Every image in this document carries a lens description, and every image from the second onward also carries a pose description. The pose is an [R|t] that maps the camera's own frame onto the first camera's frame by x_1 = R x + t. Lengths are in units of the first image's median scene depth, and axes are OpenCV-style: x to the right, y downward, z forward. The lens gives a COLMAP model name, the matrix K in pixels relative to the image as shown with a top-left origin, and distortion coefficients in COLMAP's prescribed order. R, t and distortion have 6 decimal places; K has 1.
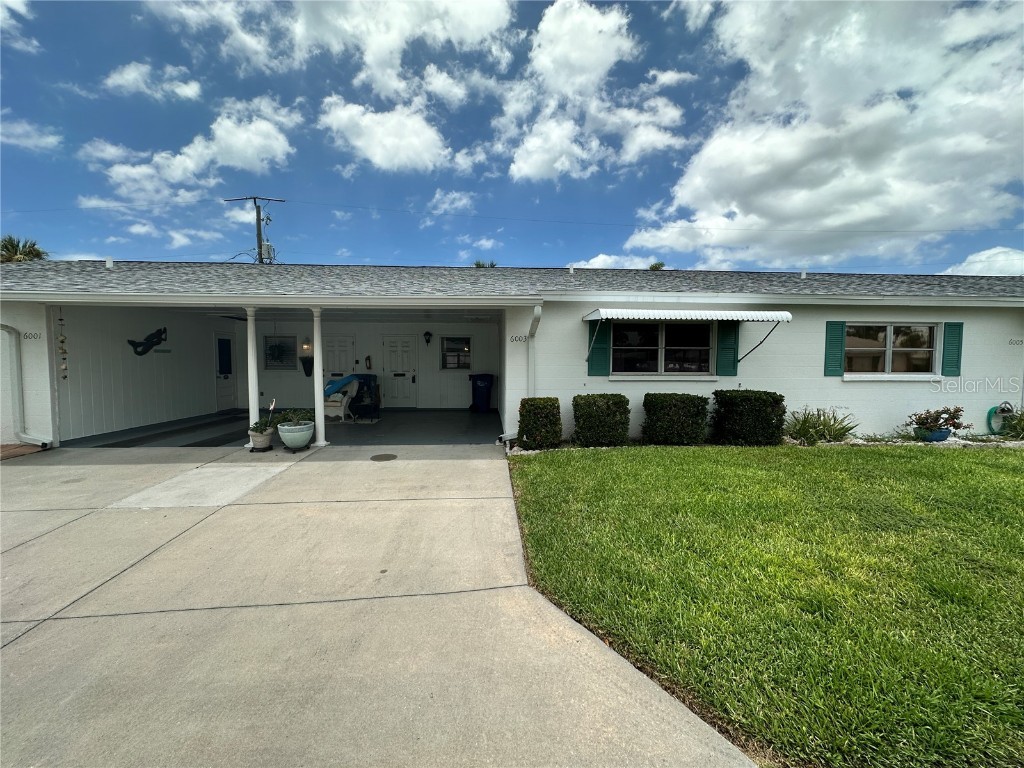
lens RADIAL K [[407.7, 0, 511.6], [0, 407.7, 382.4], [0, 0, 1]] dist [-0.004924, 0.000939]
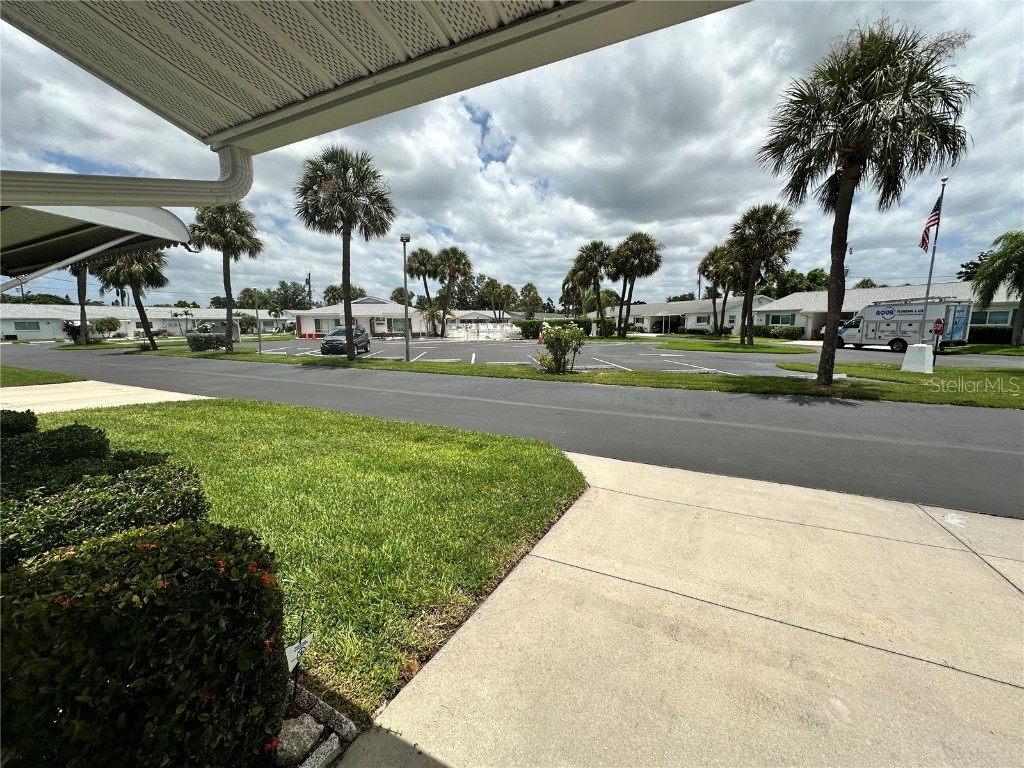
lens RADIAL K [[407.7, 0, 511.6], [0, 407.7, 382.4], [0, 0, 1]] dist [-0.004924, 0.000939]
pose [[-0.861102, -0.068506, 0.503797, -0.382792], [0.033929, 0.980930, 0.191378, -0.162832], [-0.507300, 0.181889, -0.842356, 2.010804]]
